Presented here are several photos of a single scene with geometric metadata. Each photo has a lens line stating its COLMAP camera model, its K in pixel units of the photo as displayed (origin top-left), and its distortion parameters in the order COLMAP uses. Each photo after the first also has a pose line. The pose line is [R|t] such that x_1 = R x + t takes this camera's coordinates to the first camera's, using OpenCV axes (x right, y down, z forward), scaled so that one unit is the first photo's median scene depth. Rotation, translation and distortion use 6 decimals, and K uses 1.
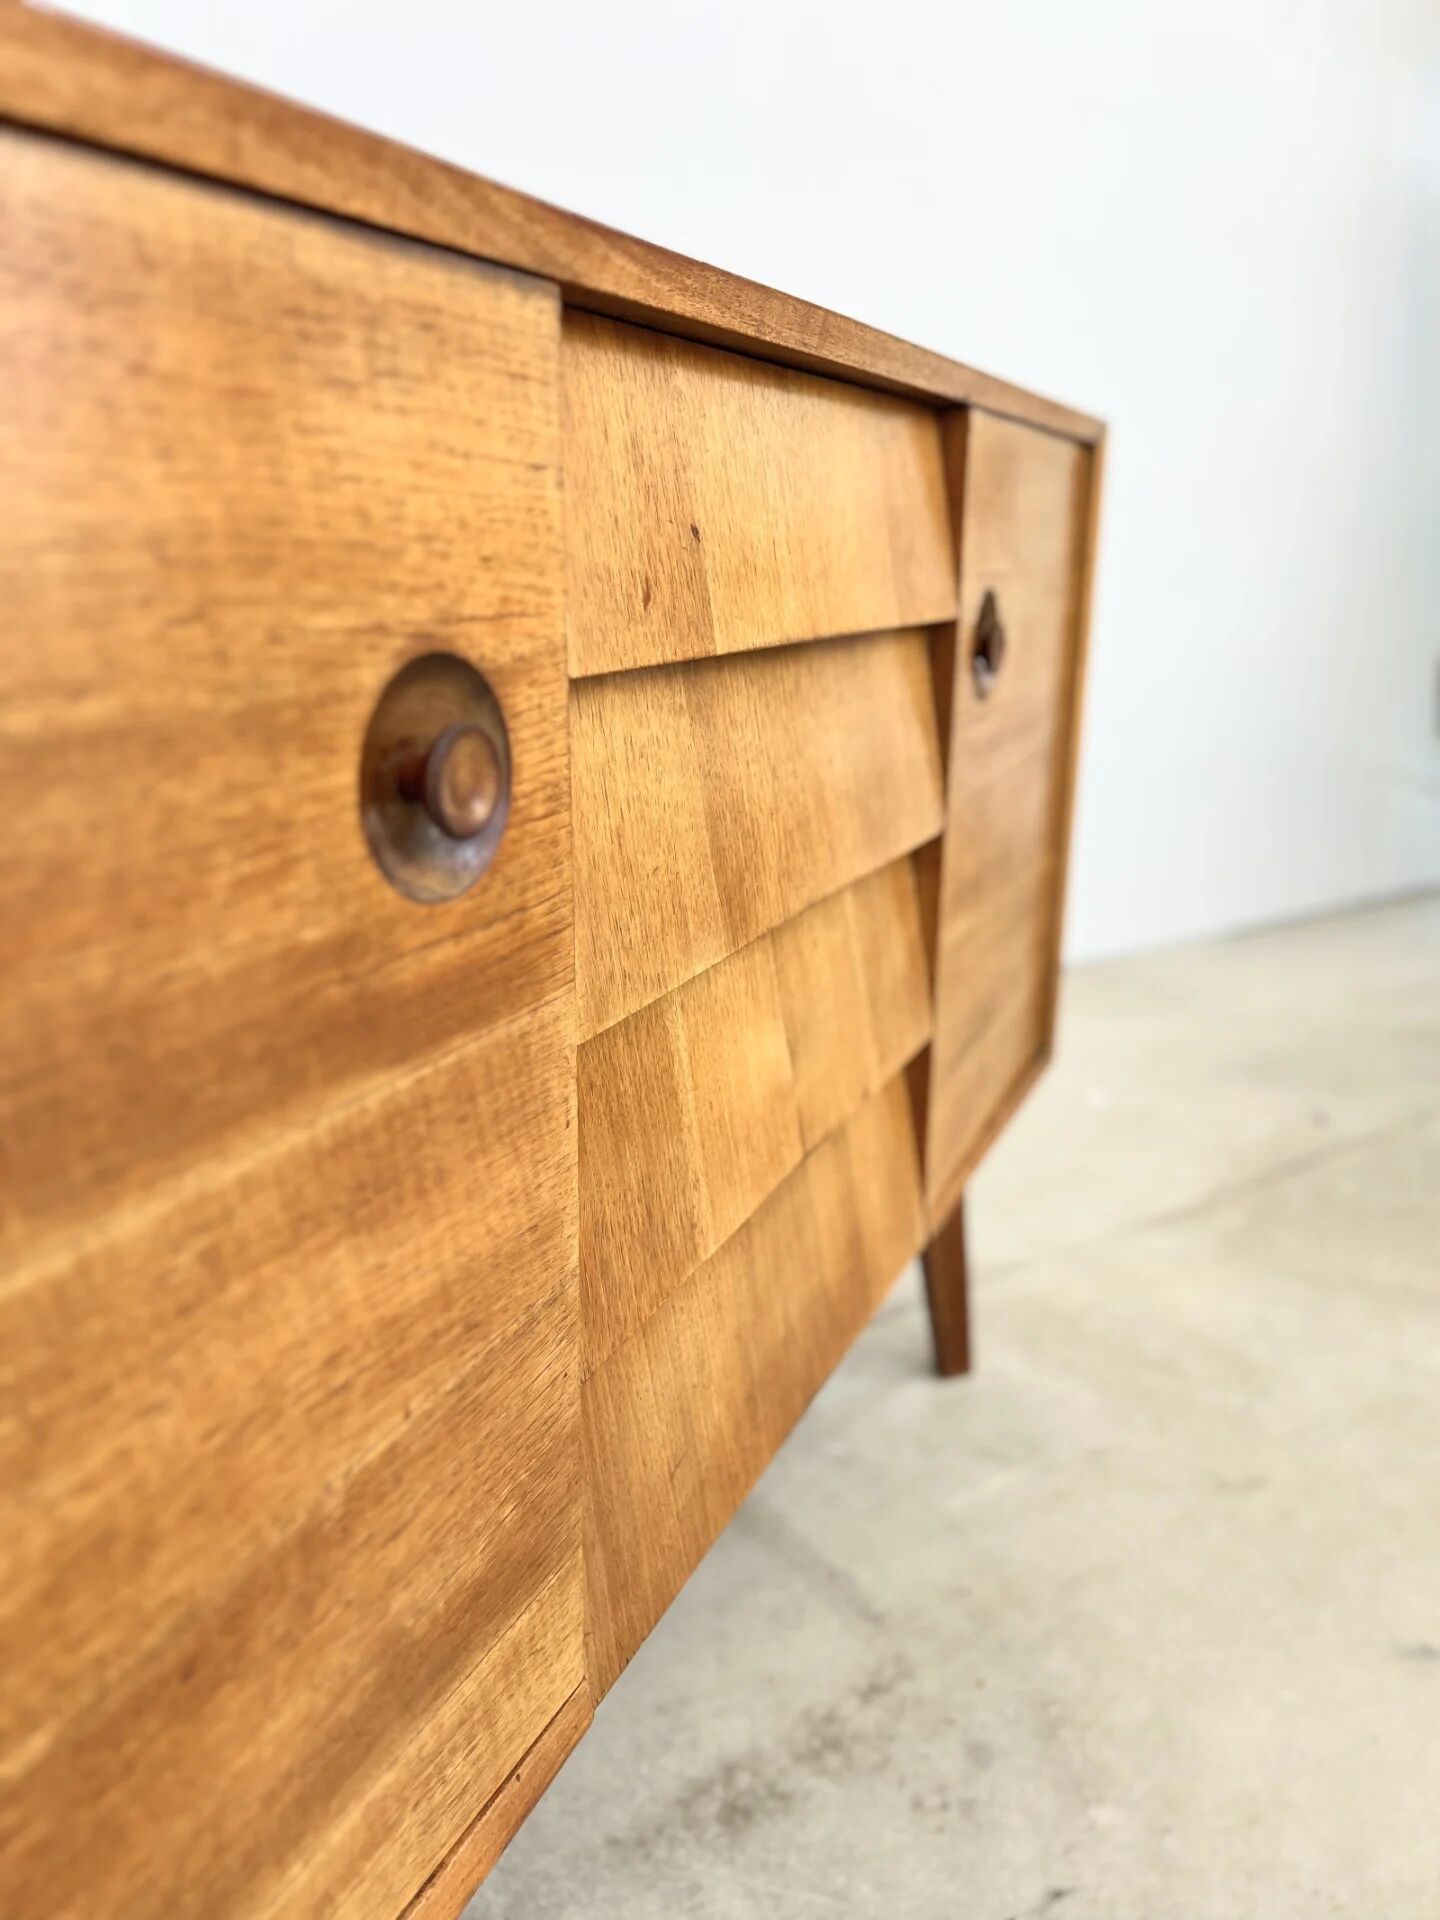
lens RADIAL K [[1458.9, 0, 711.4], [0, 1458.9, 971.8], [0, 0, 1]] dist [0.066110, -0.102021]
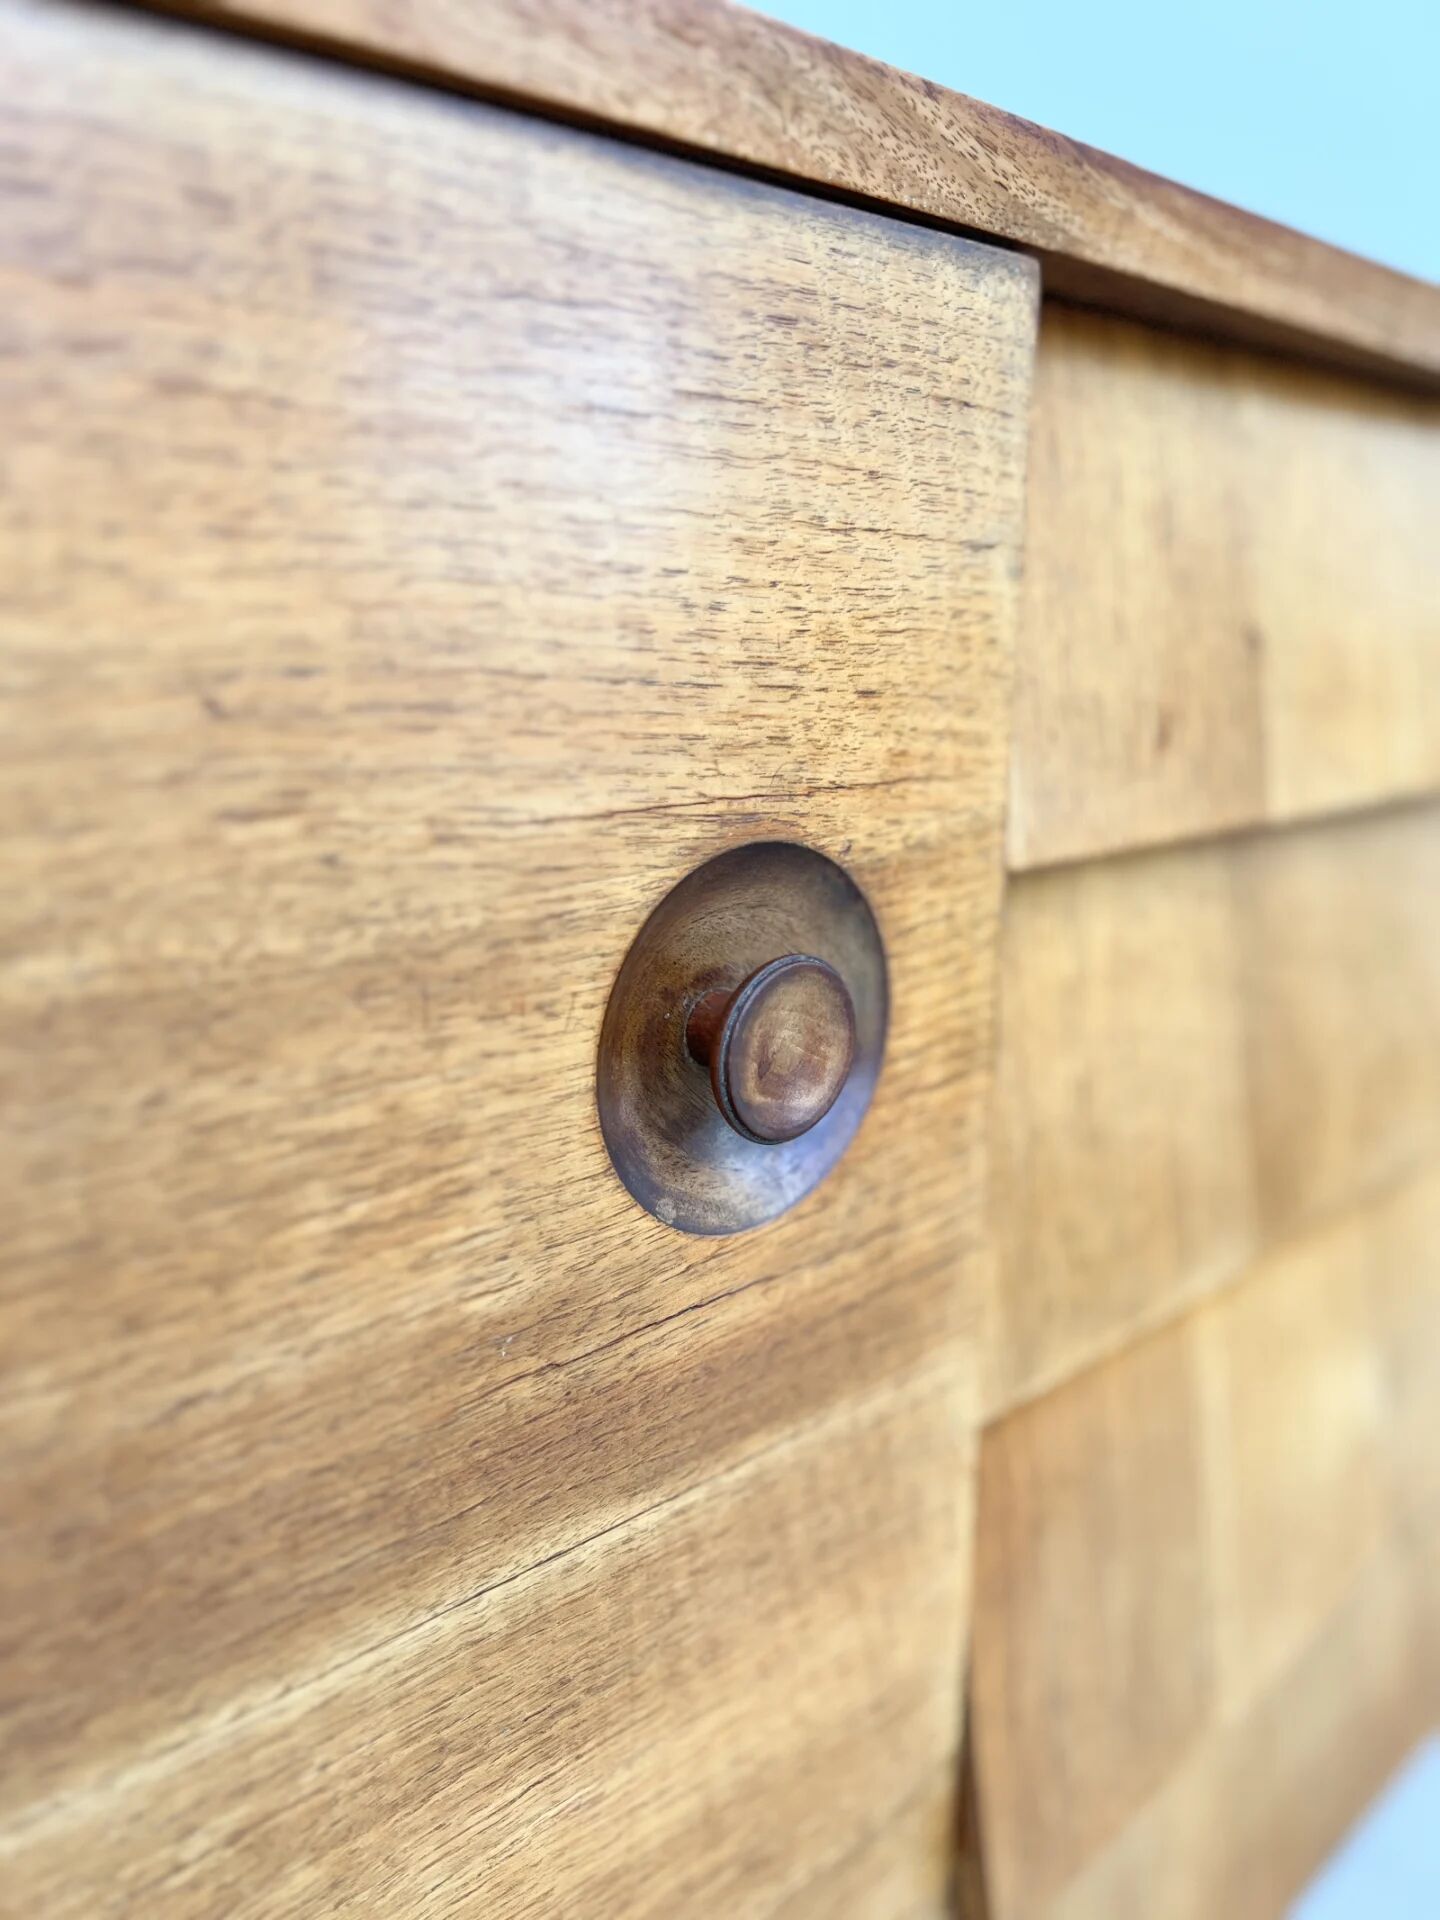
lens RADIAL K [[1458.9, 0, 711.4], [0, 1458.9, 971.8], [0, 0, 1]] dist [0.066110, -0.102021]
pose [[0.928438, 0.086480, -0.361281, 0.018620], [-0.106555, 0.993656, -0.035977, -0.130242], [0.355878, 0.071899, 0.931763, 0.394412]]
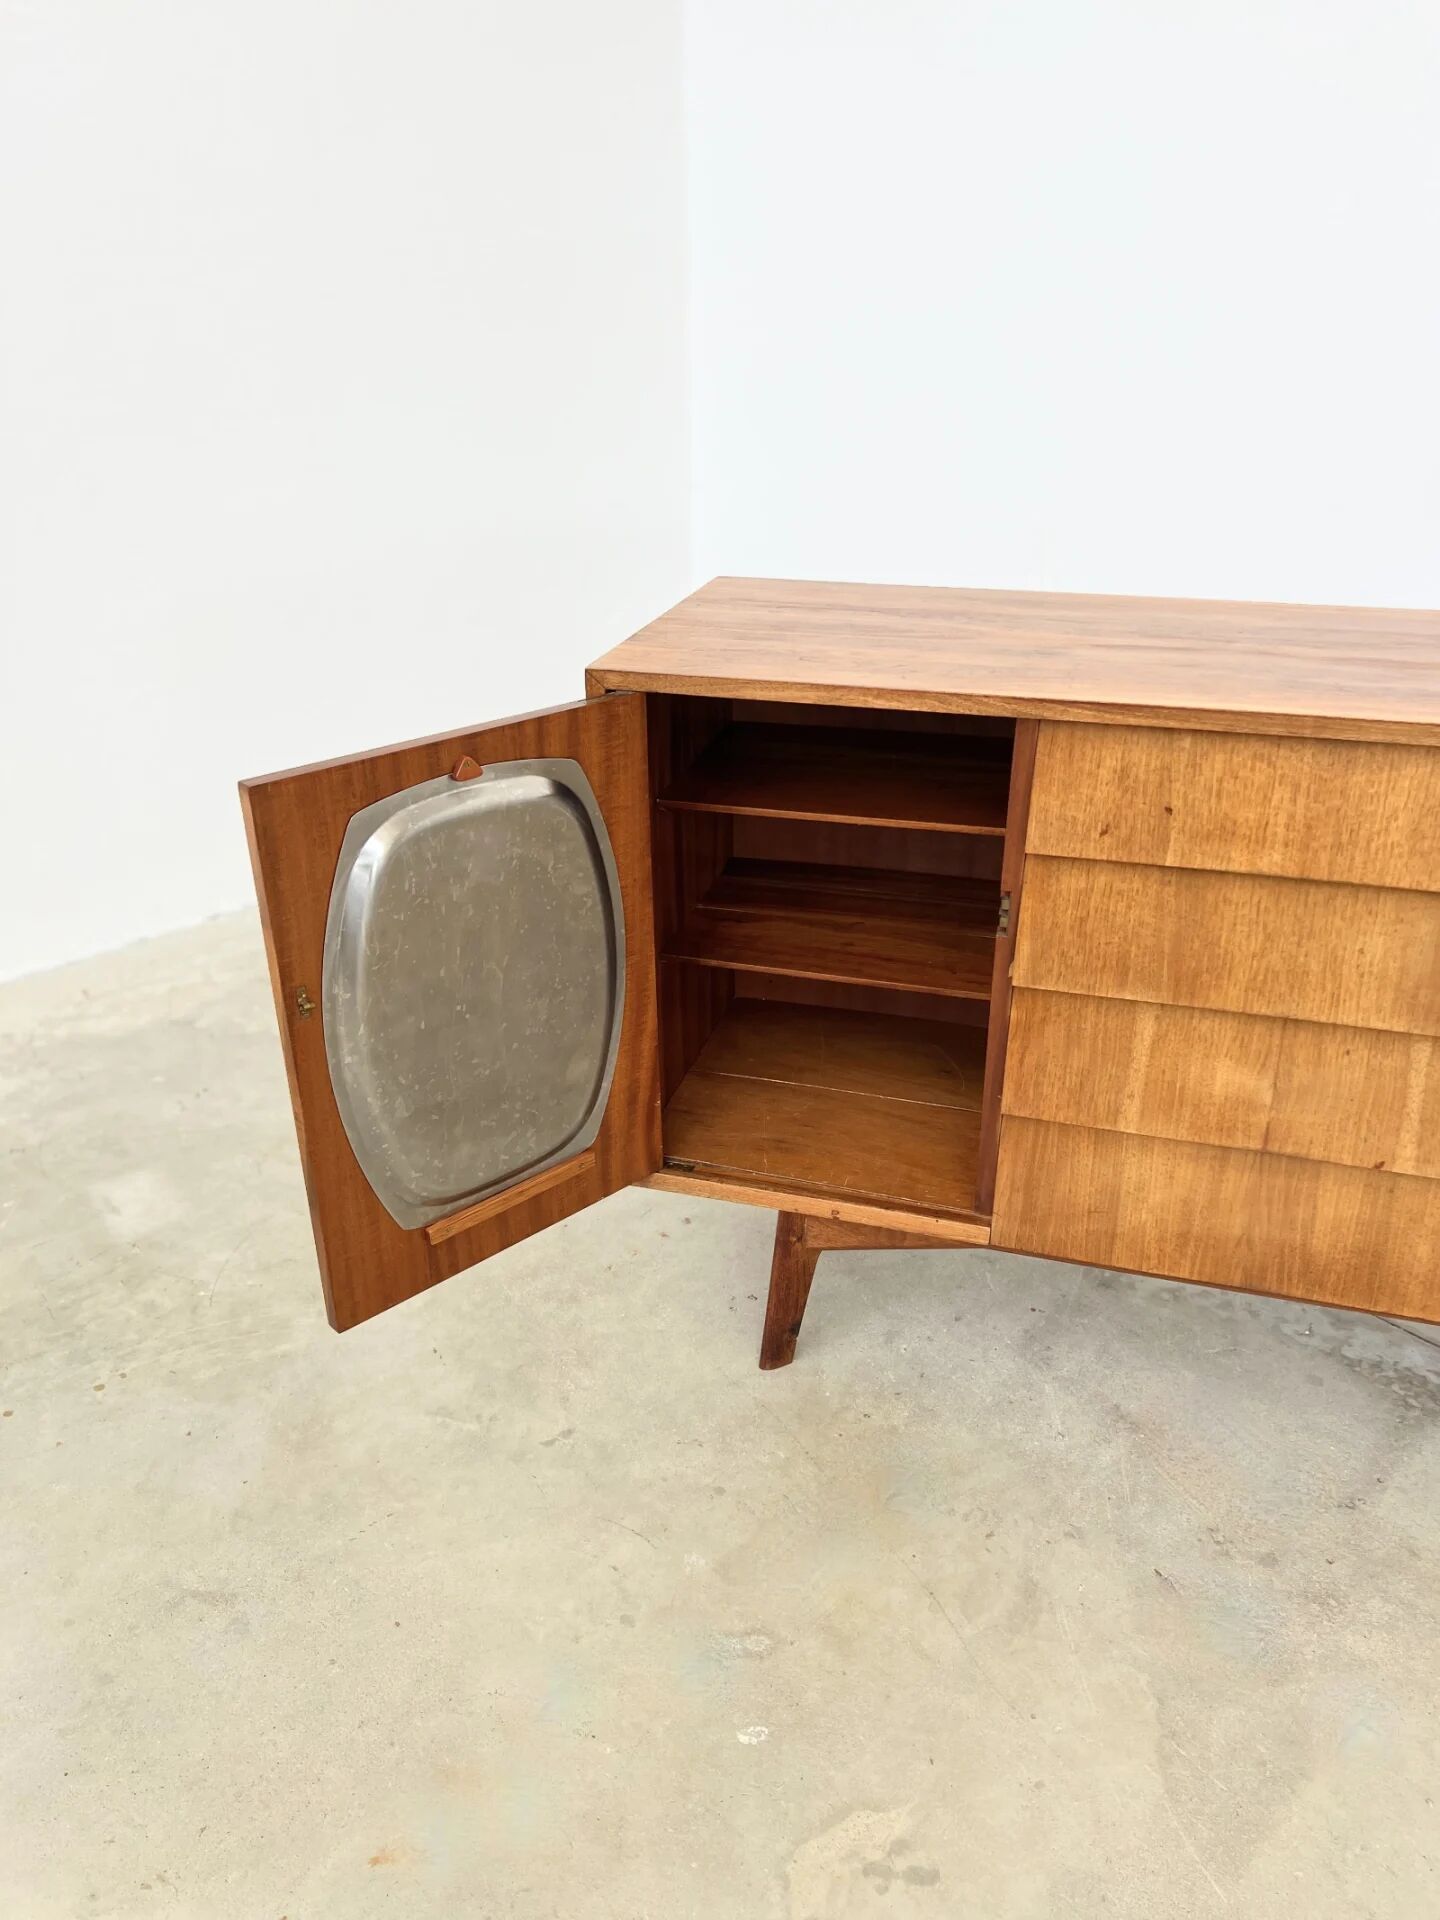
lens RADIAL K [[1446.6, 0, 721.1], [0, 1446.6, 967.5], [0, 0, 1]] dist [0.168714, -0.445476]
pose [[0.143662, 0.433168, -0.889790, 2.423753], [-0.269182, 0.882321, 0.386071, -0.955006], [0.952314, 0.184052, 0.243357, -0.125172]]
